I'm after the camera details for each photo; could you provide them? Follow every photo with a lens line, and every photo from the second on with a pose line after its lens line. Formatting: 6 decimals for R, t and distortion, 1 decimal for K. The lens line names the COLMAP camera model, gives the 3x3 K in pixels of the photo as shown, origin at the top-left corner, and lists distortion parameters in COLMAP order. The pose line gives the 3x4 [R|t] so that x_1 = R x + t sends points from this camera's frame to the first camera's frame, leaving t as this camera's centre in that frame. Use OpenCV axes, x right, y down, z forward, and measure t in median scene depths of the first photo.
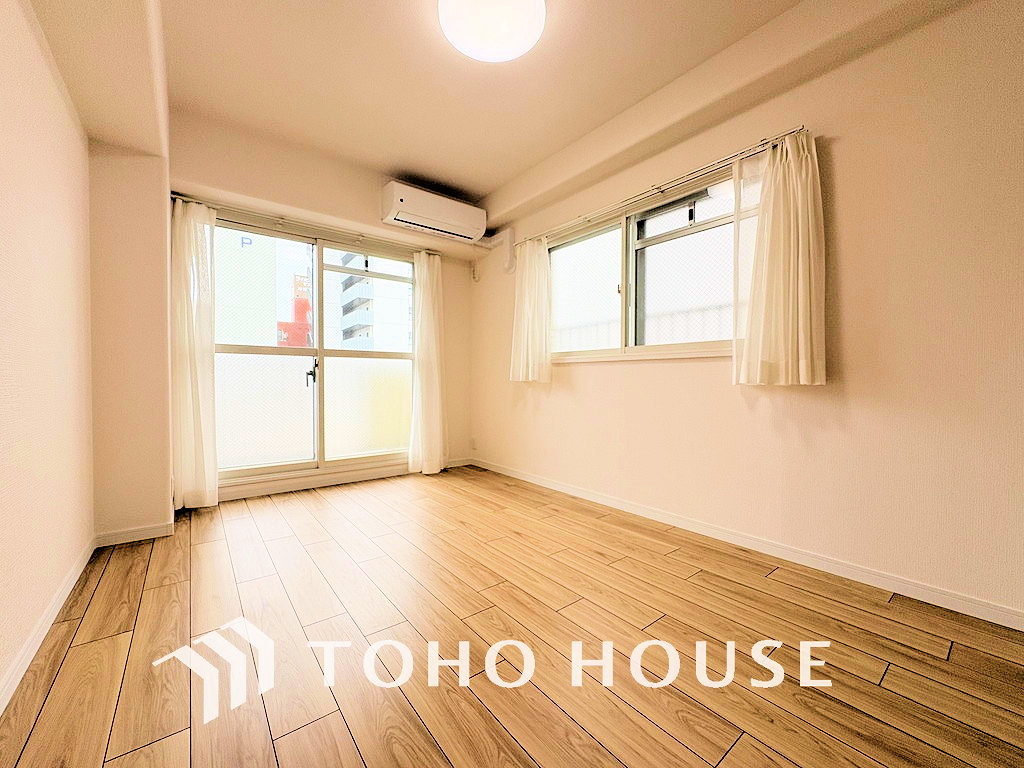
lens RADIAL K [[407.2, 0, 512.9], [0, 407.2, 383.8], [0, 0, 1]] dist [-0.001164, 0.000168]
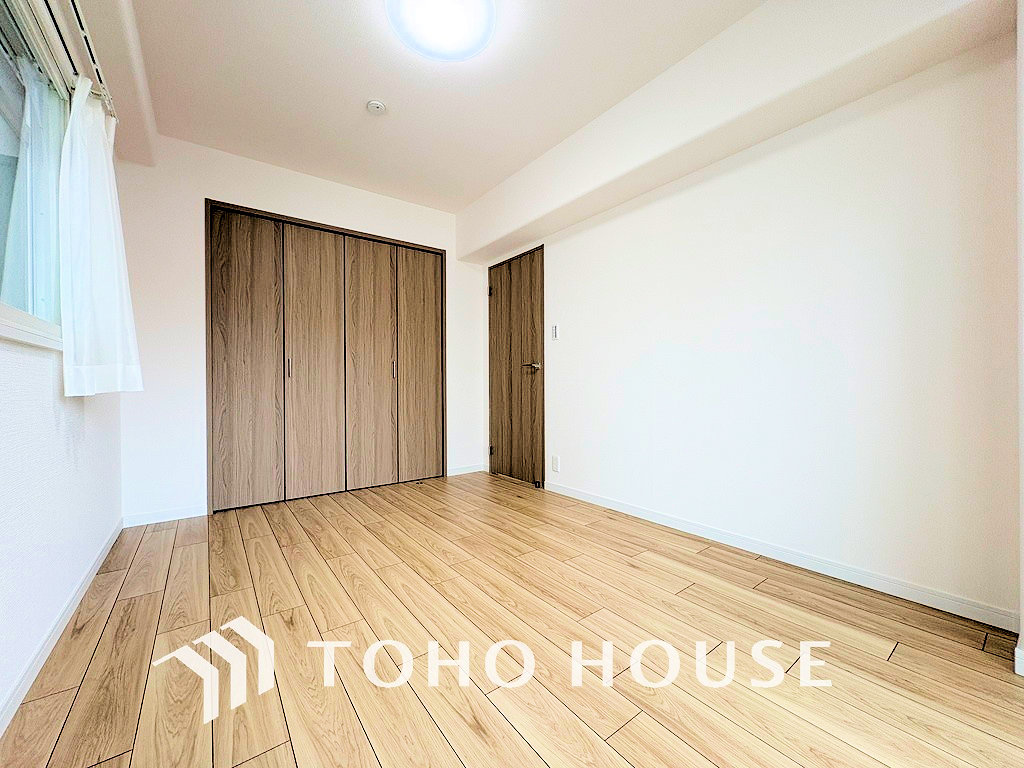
lens RADIAL K [[407.2, 0, 513.5], [0, 407.2, 386.5], [0, 0, 1]] dist [-0.001164, 0.000168]
pose [[-0.999774, 0.005074, 0.020658, -0.229332], [0.005307, 0.999922, 0.011271, -0.018093], [-0.020599, 0.011378, -0.999723, 1.912715]]
